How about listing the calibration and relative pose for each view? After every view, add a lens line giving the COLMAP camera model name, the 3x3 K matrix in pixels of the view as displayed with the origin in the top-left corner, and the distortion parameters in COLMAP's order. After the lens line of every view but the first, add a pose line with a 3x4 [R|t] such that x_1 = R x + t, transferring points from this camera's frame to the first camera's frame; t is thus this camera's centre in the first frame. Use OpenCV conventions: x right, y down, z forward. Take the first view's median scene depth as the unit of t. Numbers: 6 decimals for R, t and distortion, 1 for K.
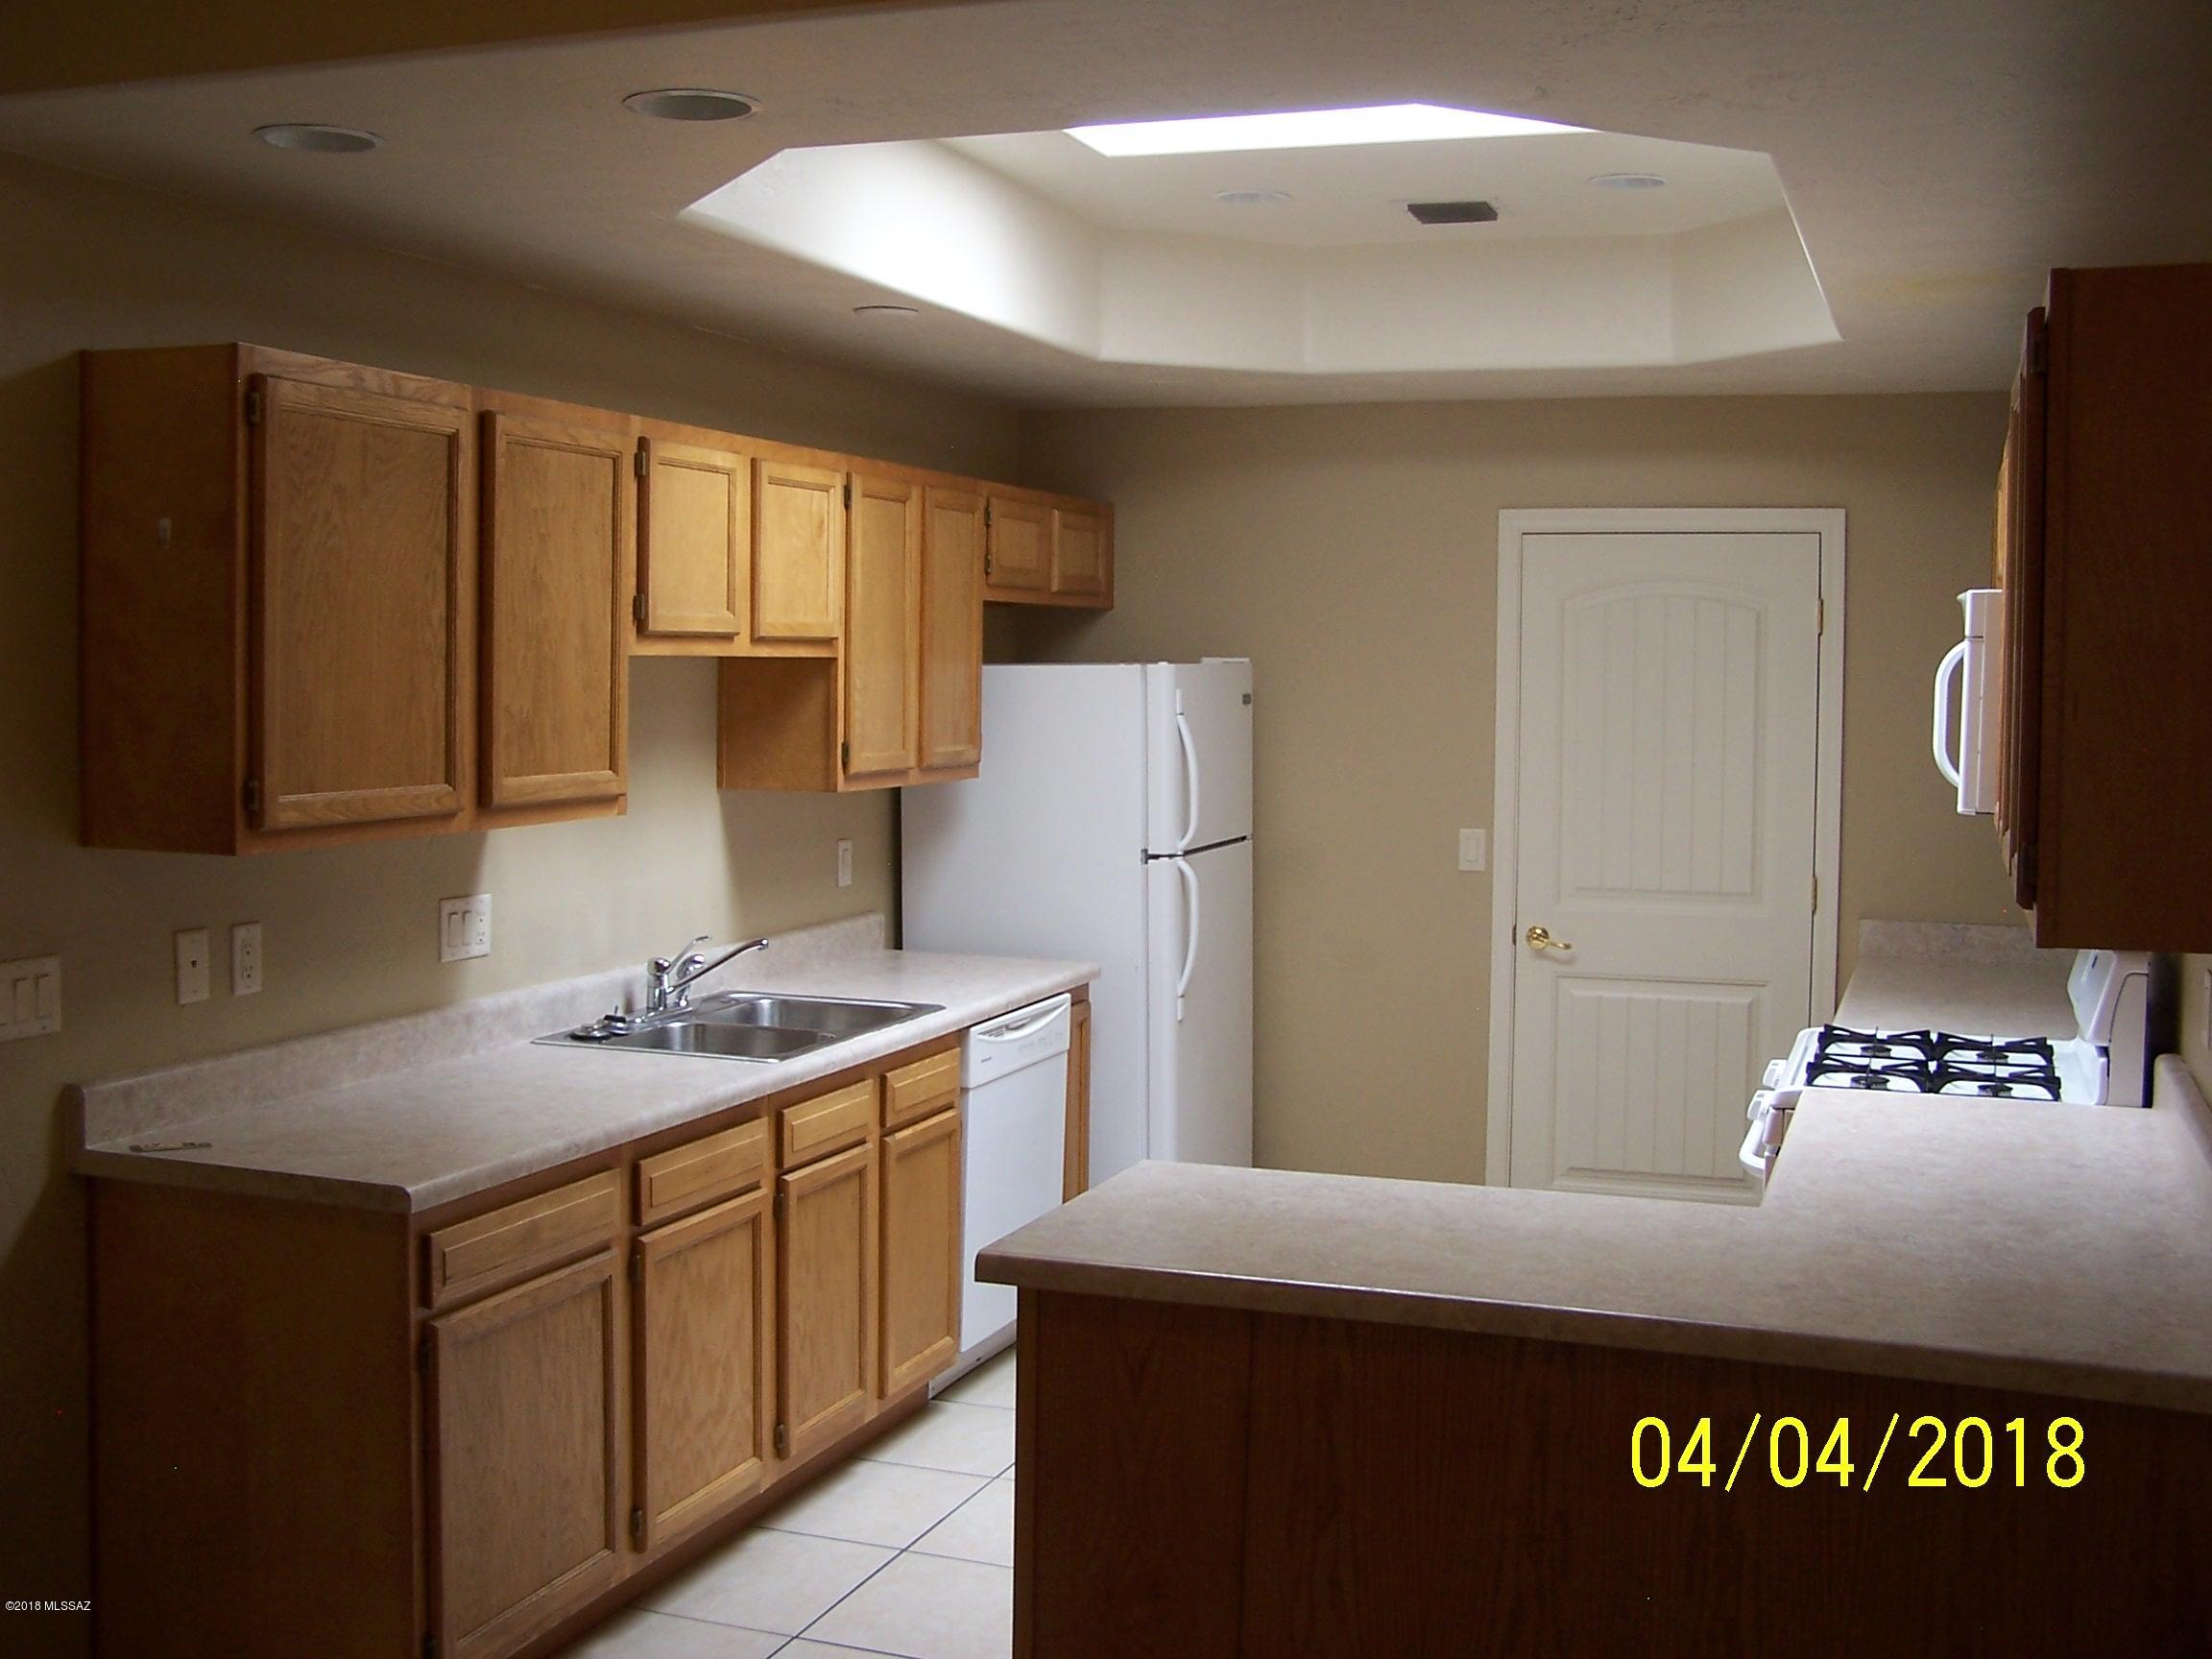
lens RADIAL K [[2482.8, 0, 1106.0], [0, 2482.8, 829.5], [0, 0, 1]] dist [-0.093298, 0.004511]
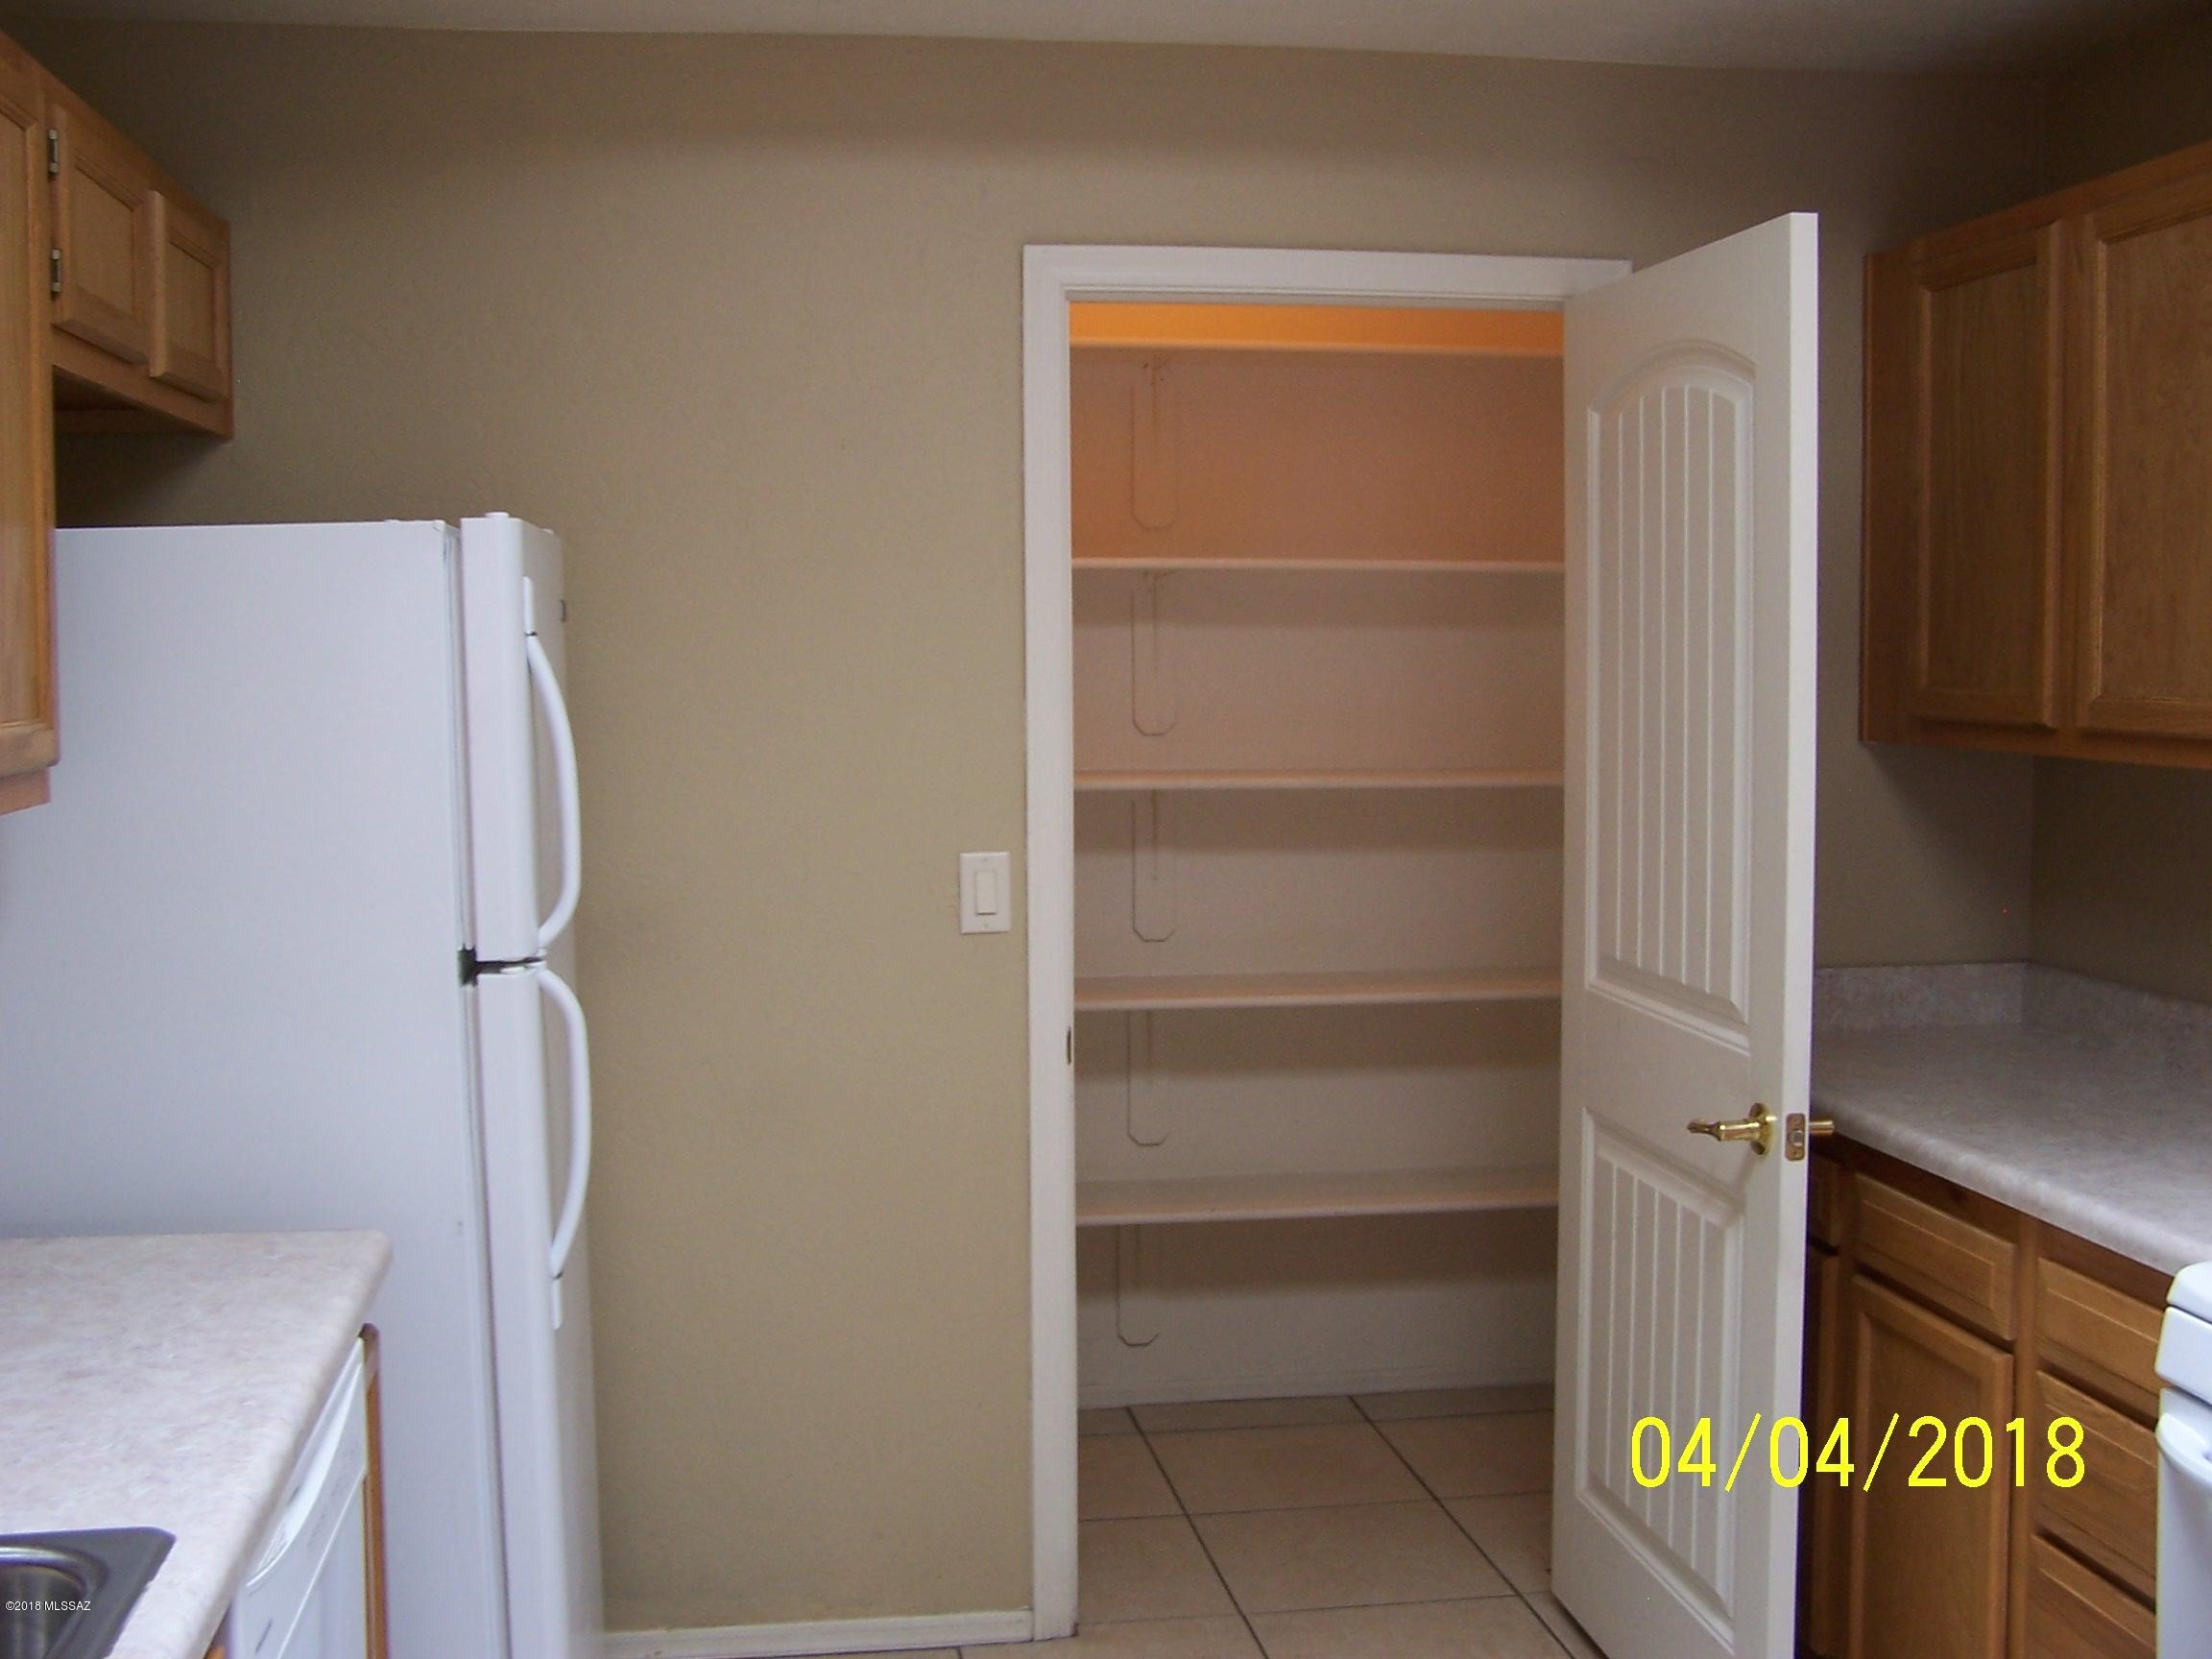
lens RADIAL K [[2482.8, 0, 1106.0], [0, 2482.8, 829.5], [0, 0, 1]] dist [-0.093298, 0.004511]
pose [[0.876868, -0.053163, 0.477783, -0.087308], [0.048532, 0.998578, 0.022041, -0.016501], [-0.478276, 0.003861, 0.878201, 0.551434]]
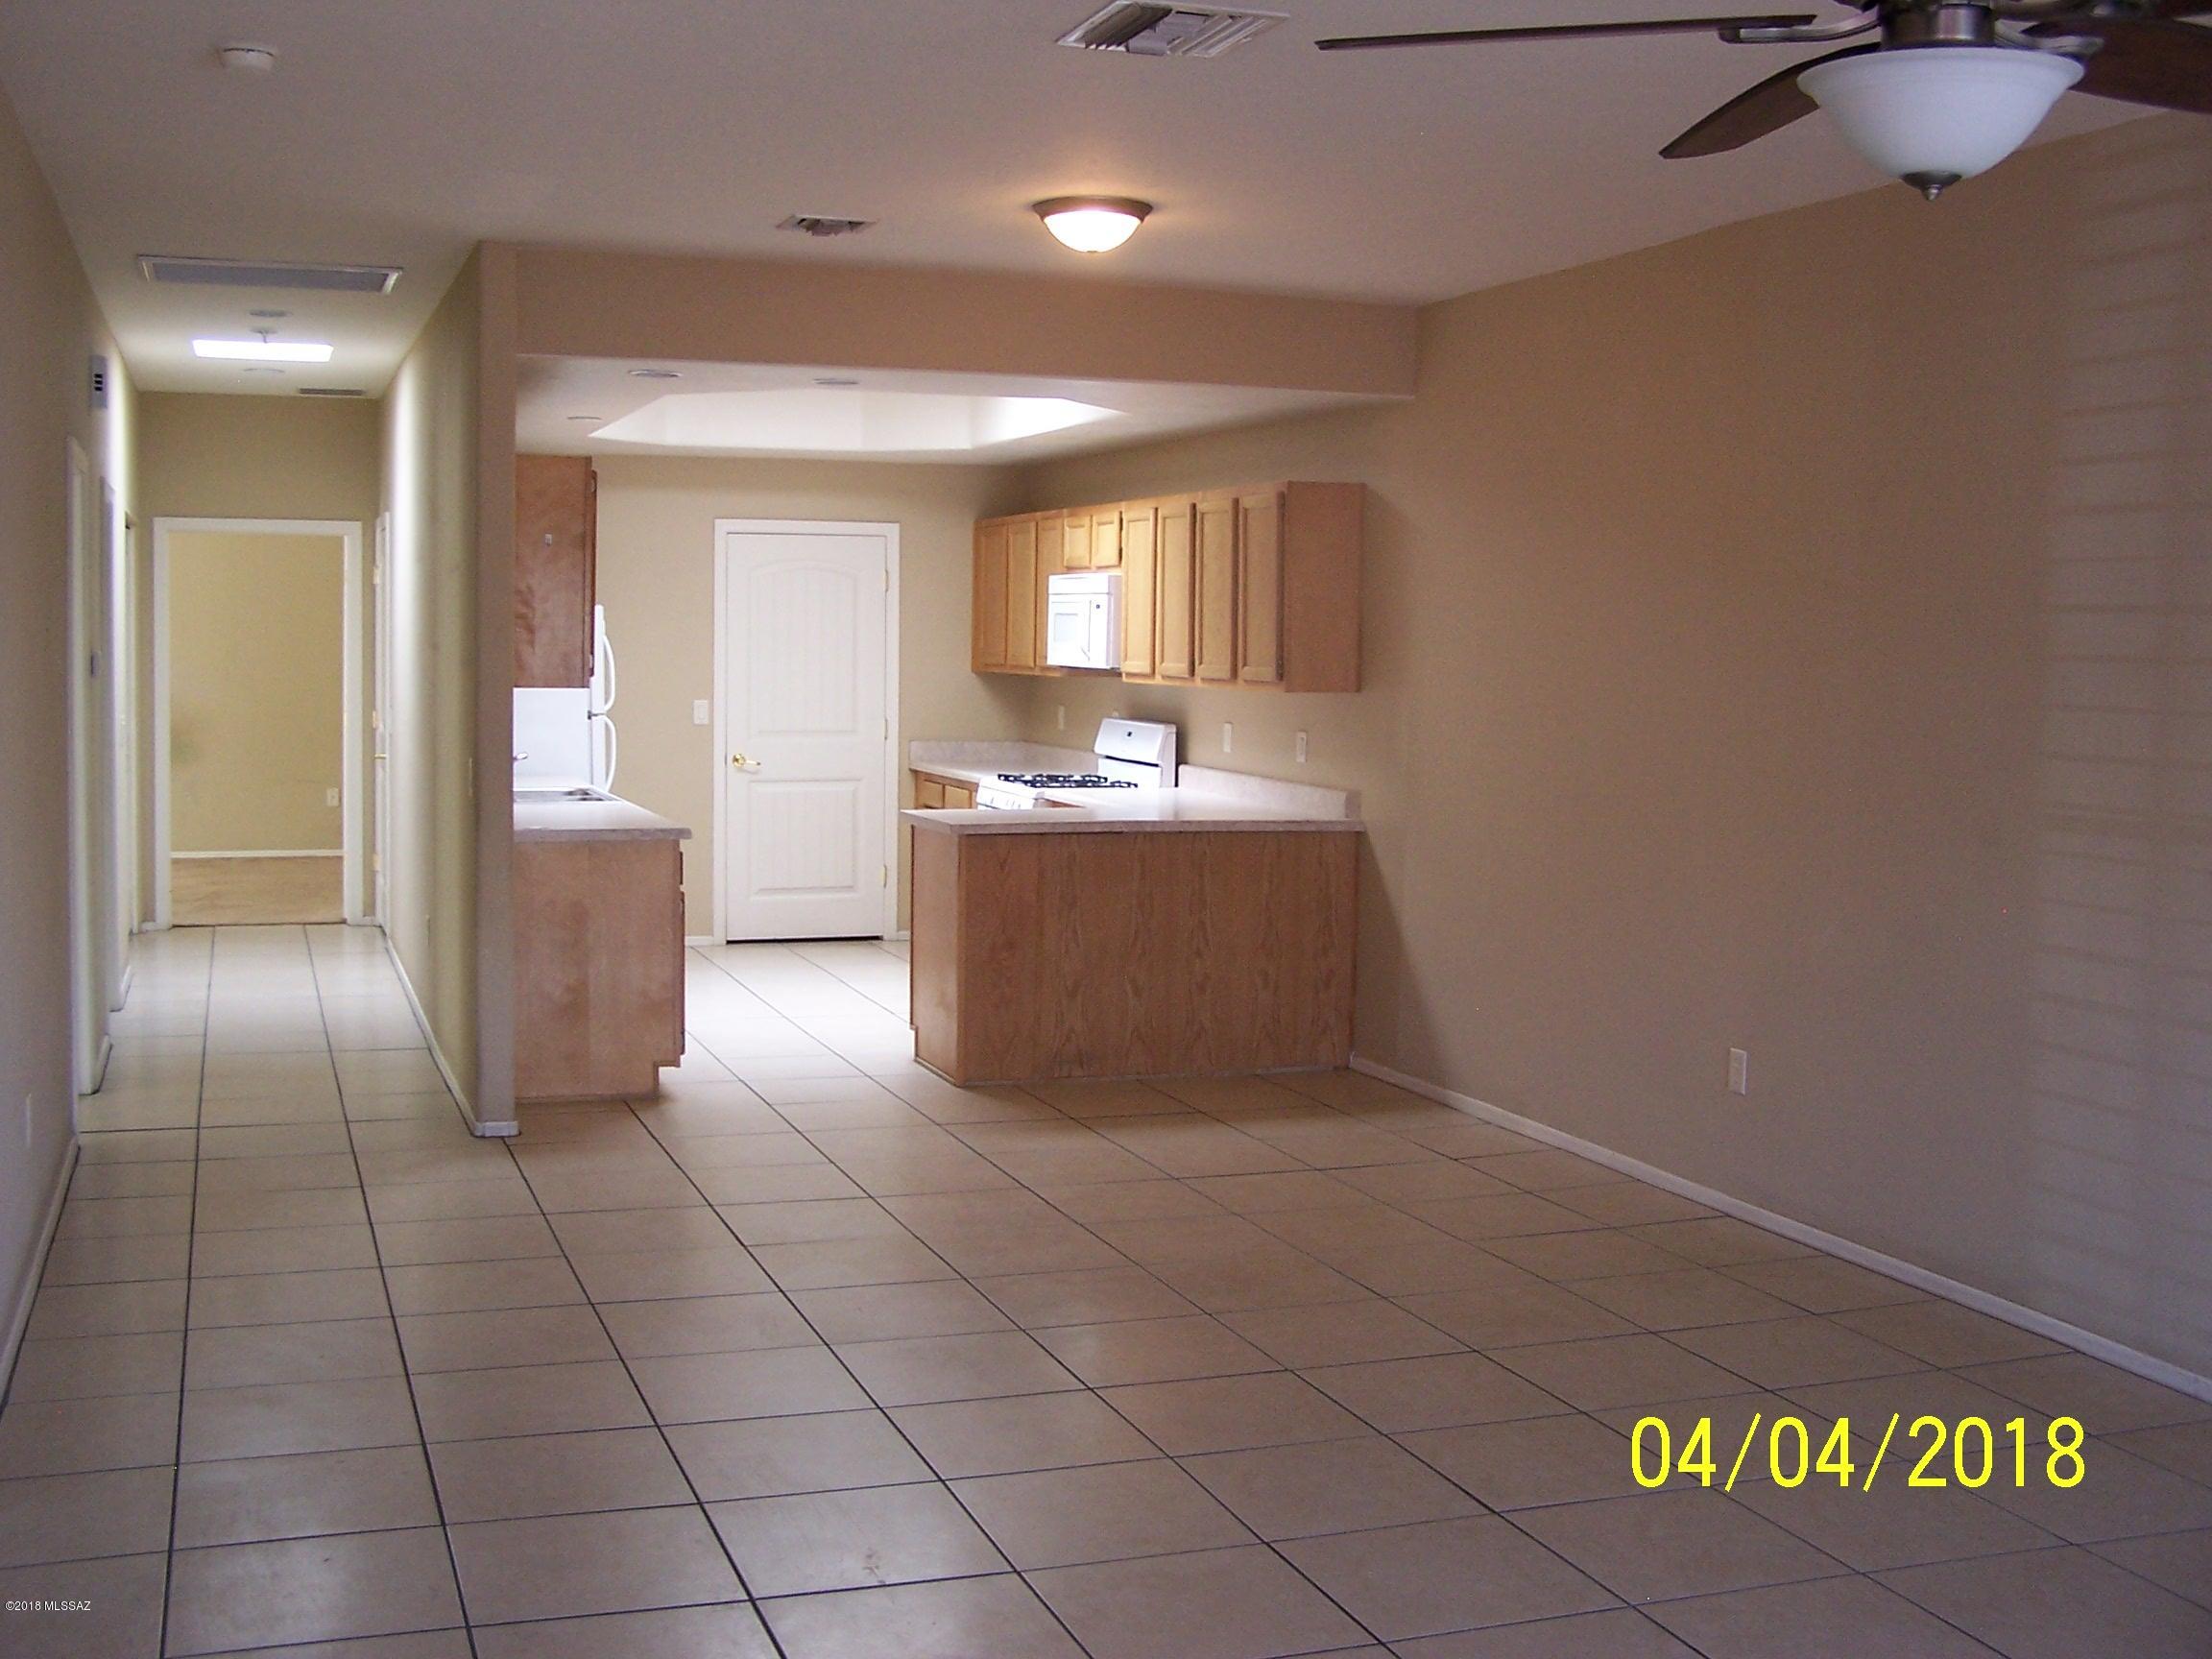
lens RADIAL K [[2482.8, 0, 1106.0], [0, 2482.8, 829.5], [0, 0, 1]] dist [-0.093298, 0.004511]
pose [[0.773905, -0.053814, 0.631011, -0.784755], [0.041767, 0.998551, 0.033934, 0.046111], [-0.631923, 0.000094, 0.775031, -0.572635]]
